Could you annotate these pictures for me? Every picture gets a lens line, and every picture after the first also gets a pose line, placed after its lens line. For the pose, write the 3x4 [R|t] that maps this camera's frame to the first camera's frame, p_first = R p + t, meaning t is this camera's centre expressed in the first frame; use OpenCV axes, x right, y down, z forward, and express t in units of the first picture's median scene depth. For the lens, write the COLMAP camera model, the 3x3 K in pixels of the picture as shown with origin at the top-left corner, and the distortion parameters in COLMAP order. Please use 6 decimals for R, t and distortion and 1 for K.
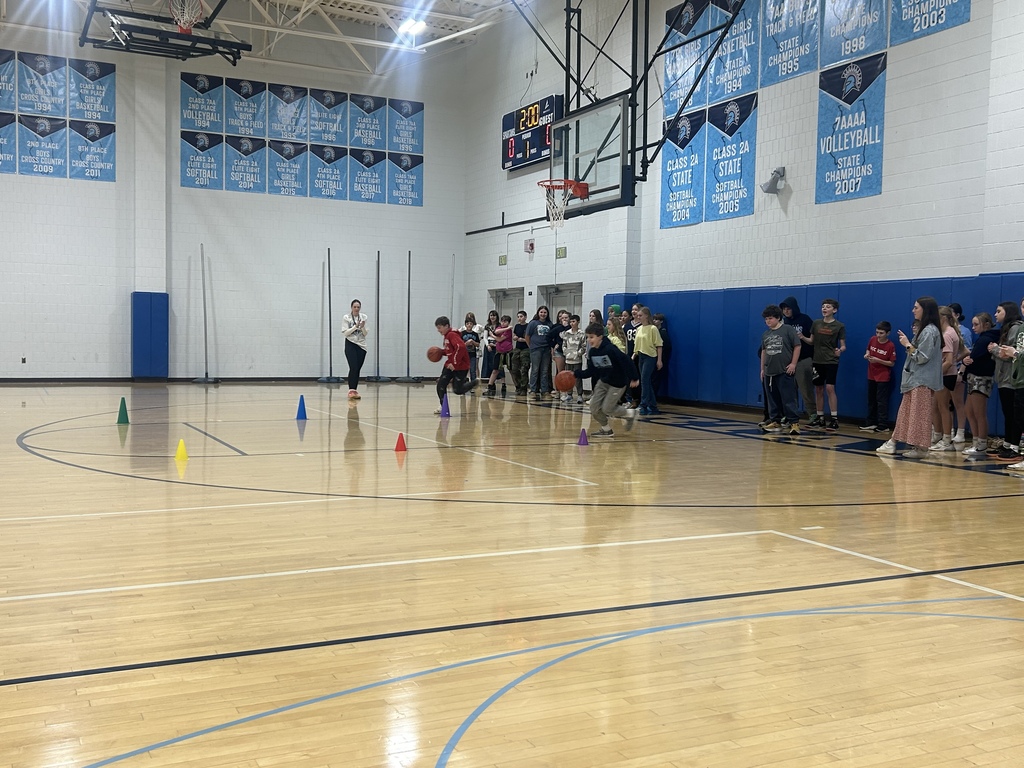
lens RADIAL K [[750.7, 0, 511.9], [0, 750.7, 381.9], [0, 0, 1]] dist [-0.014013, -0.006401]
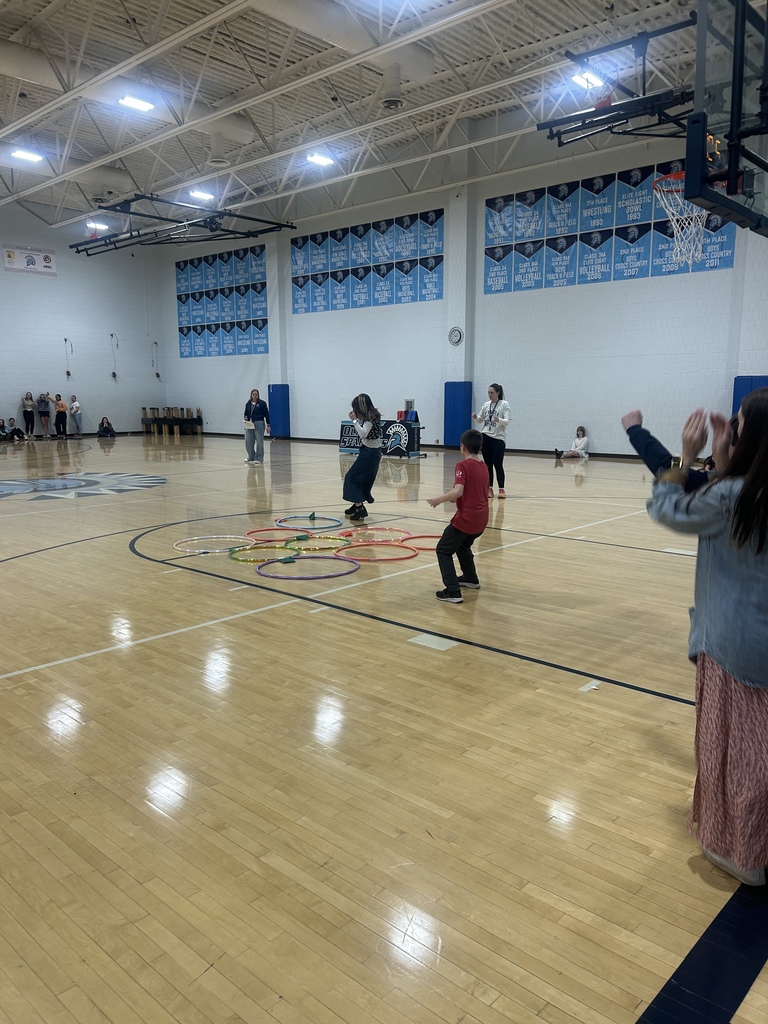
lens RADIAL K [[781.4, 0, 400.3], [0, 781.4, 519.4], [0, 0, 1]] dist [0.053294, -0.050081]
pose [[0.464542, 0.110300, -0.878655, 0.726881], [-0.057791, 0.993874, 0.094209, -0.001137], [0.883664, 0.007014, 0.468070, 0.272354]]
